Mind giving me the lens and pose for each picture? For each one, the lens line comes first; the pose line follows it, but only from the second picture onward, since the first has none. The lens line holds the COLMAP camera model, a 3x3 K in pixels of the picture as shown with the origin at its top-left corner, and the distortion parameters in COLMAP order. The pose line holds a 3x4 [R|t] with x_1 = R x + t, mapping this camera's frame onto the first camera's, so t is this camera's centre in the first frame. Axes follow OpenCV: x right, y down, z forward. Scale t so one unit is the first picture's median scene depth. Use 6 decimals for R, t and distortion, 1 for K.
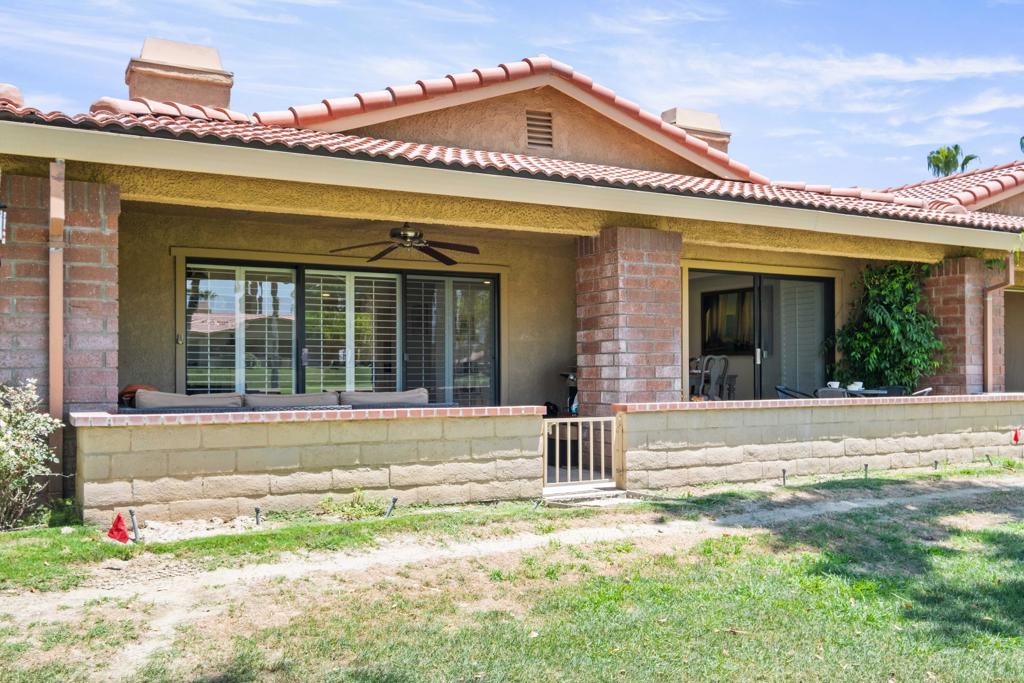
lens RADIAL K [[880.2, 0, 512.0], [0, 880.2, 341.5], [0, 0, 1]] dist [0.067489, 0.001063]
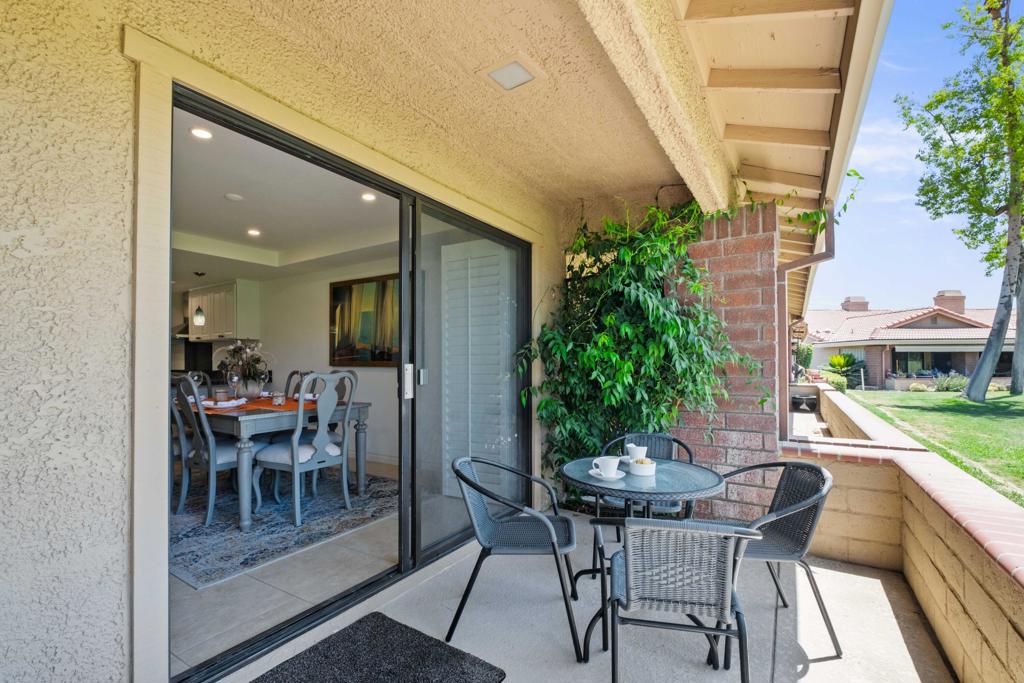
lens RADIAL K [[439.3, 0, 511.0], [0, 439.3, 353.5], [0, 0, 1]] dist [-0.000326, -0.000054]
pose [[0.866579, 0.011937, 0.498897, 0.203128], [-0.016450, 0.999854, 0.004651, 0.001122], [-0.498769, -0.012237, 0.866649, 0.748027]]
